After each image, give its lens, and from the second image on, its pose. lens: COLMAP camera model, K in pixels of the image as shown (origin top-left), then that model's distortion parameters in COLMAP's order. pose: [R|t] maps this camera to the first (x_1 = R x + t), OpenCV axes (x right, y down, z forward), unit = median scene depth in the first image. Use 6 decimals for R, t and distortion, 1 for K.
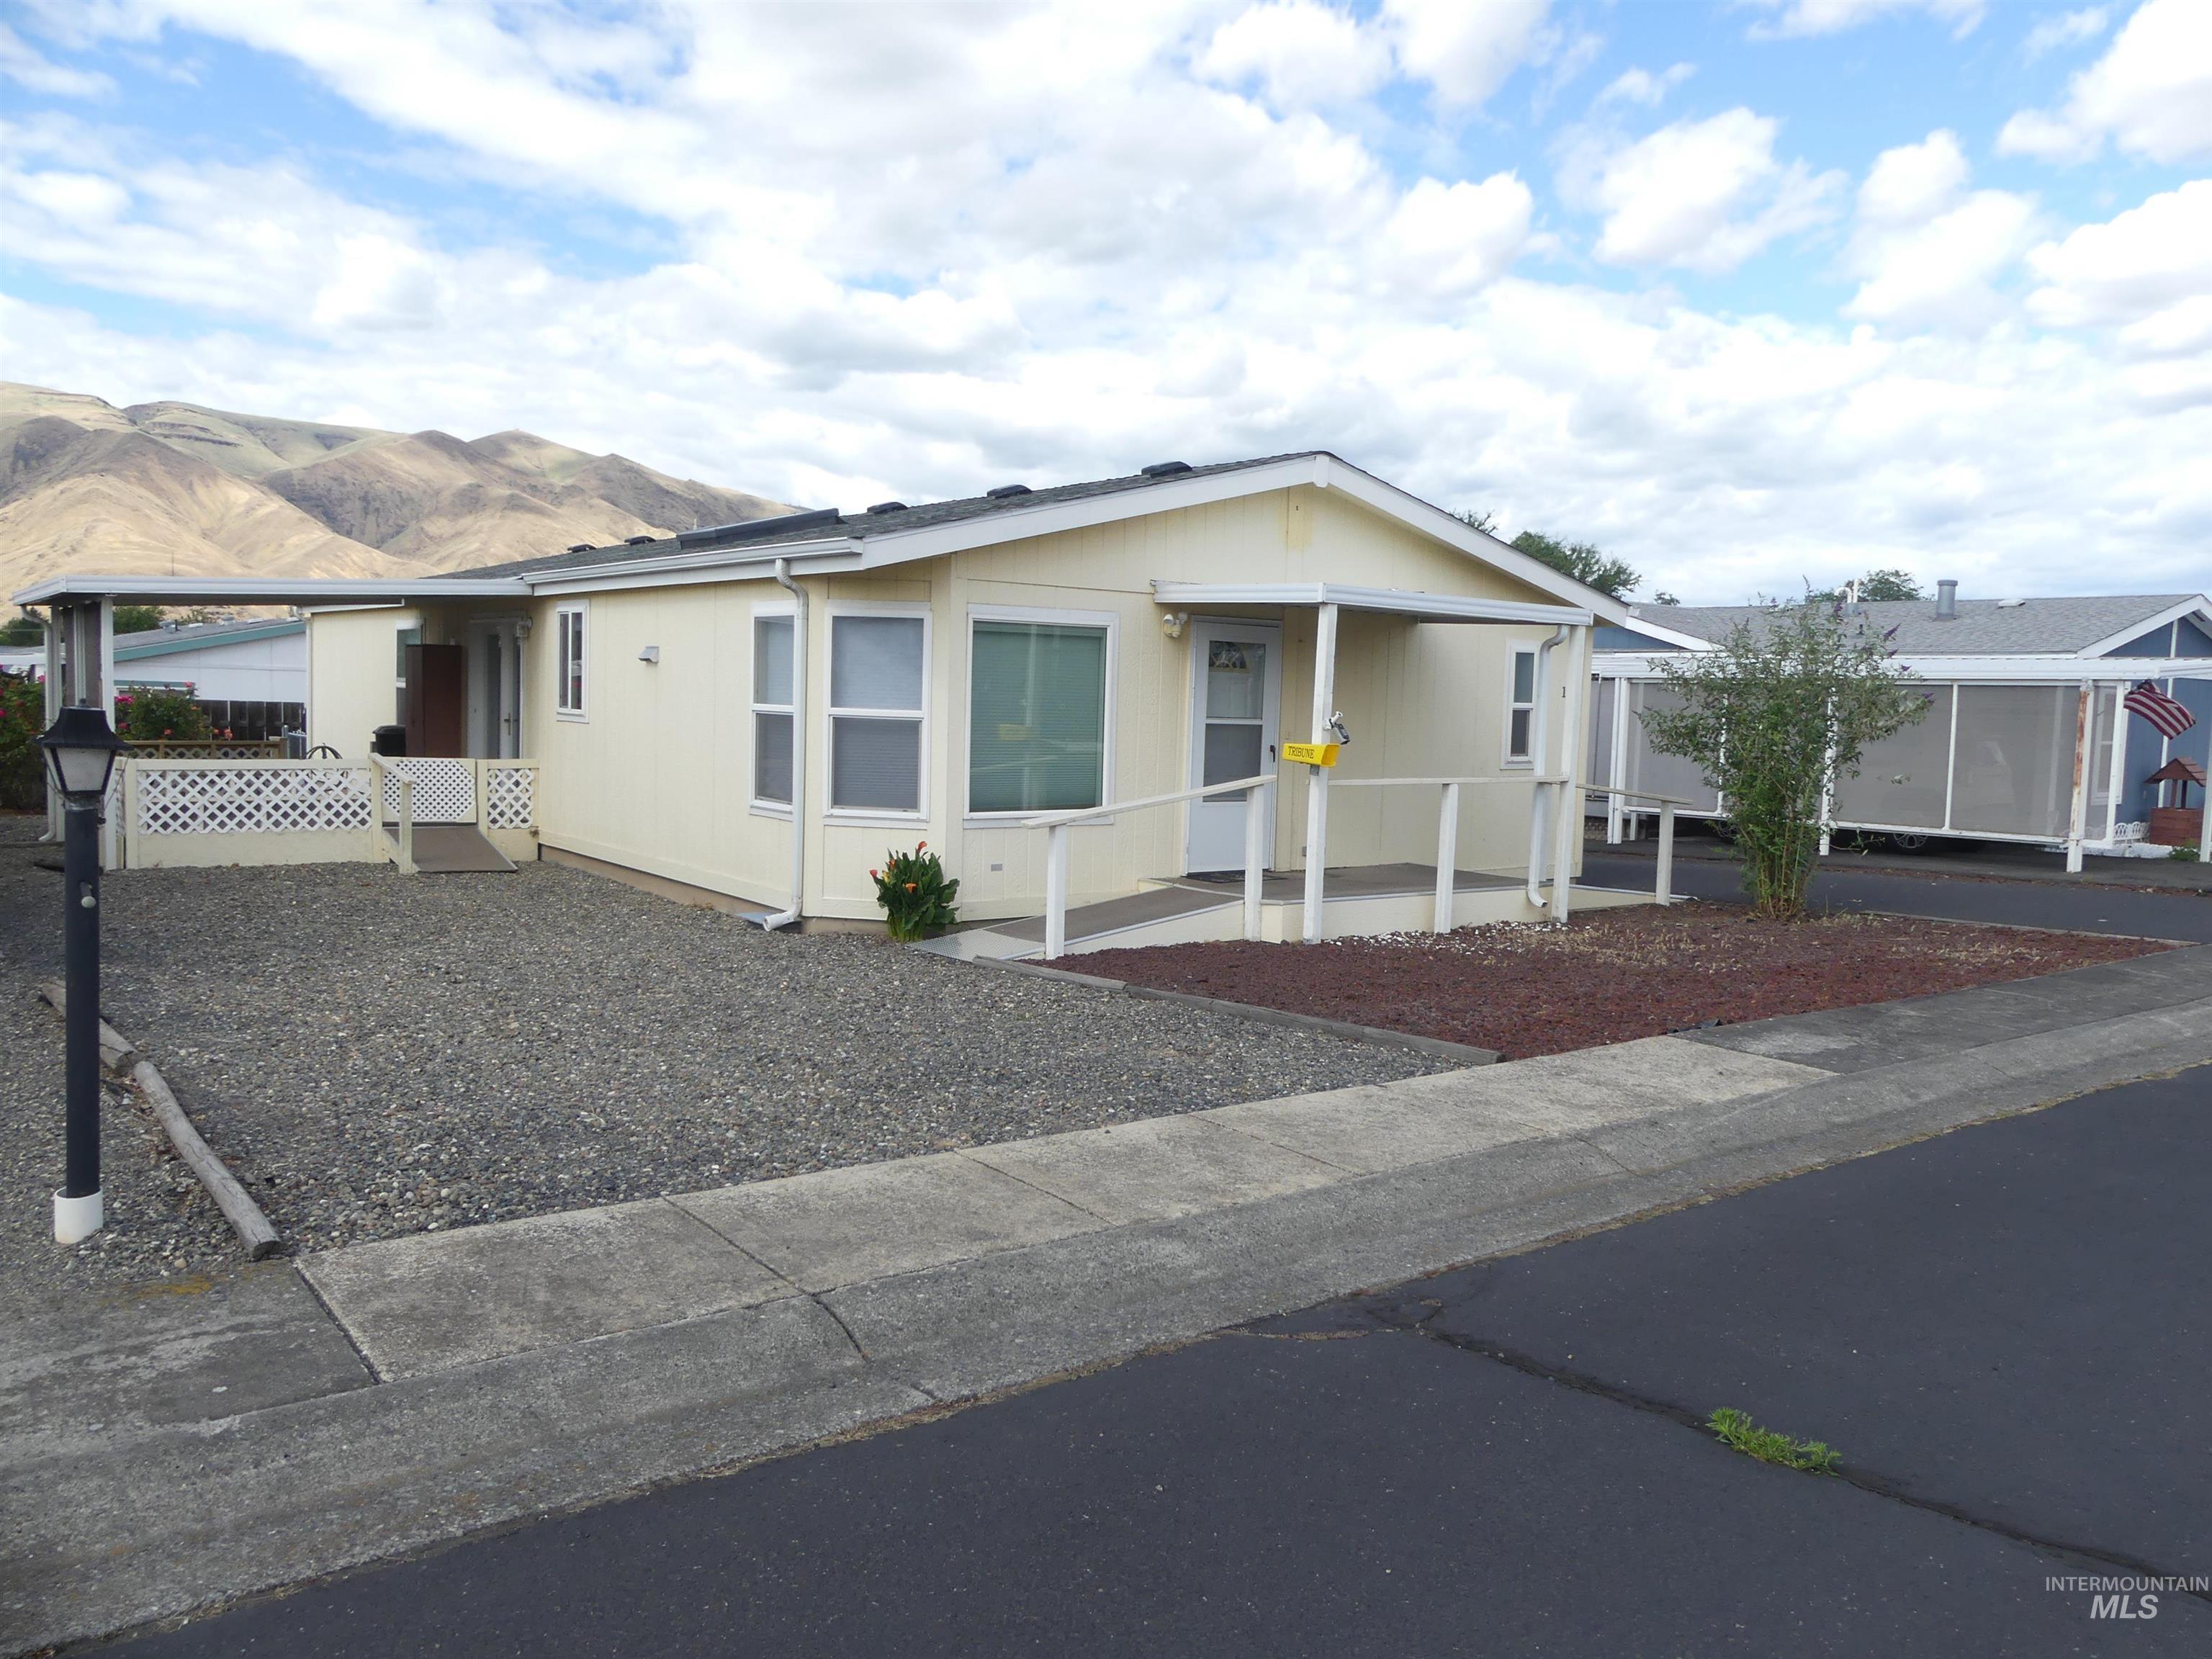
lens RADIAL K [[1652.7, 0, 1128.6], [0, 1652.7, 829.7], [0, 0, 1]] dist [-0.059601, 0.083601]
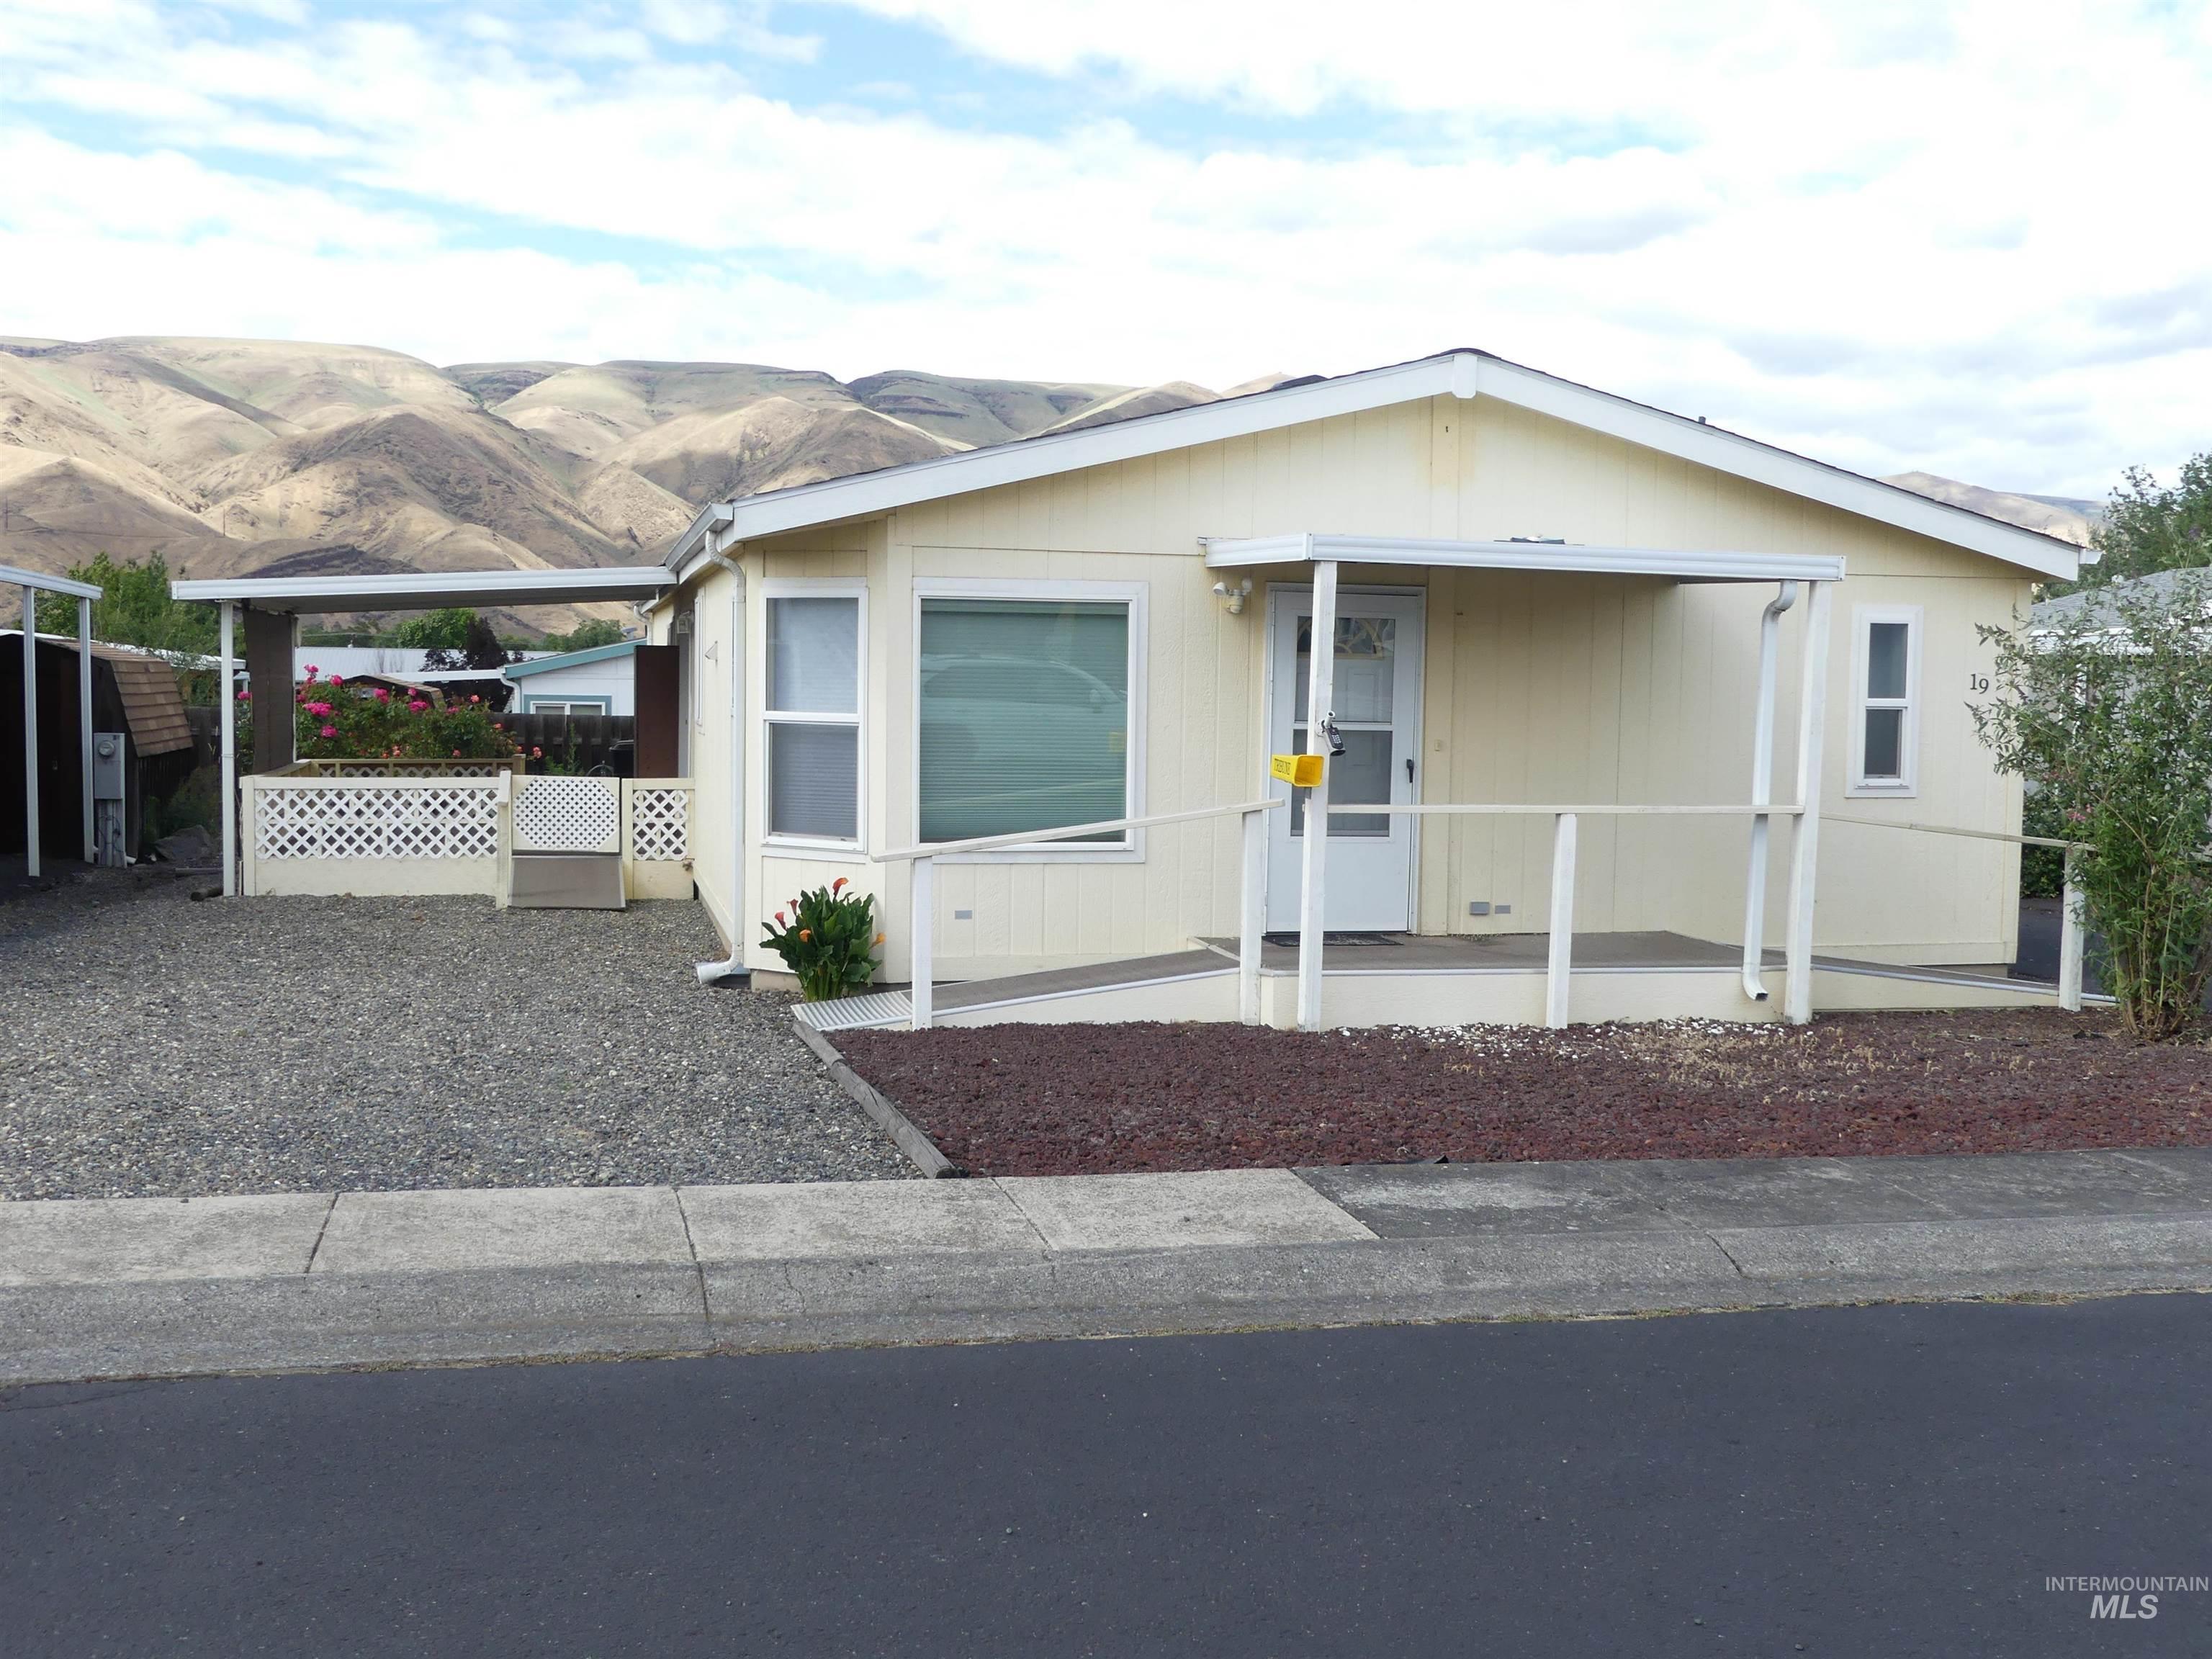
lens RADIAL K [[2212.2, 0, 1106.1], [0, 2212.2, 895.0], [0, 0, 1]] dist [-0.099540, 0.165131]
pose [[0.914739, 0.023371, -0.403368, 0.330216], [-0.021497, 0.999727, 0.009175, 0.001854], [0.403472, 0.000278, 0.914992, 0.061552]]
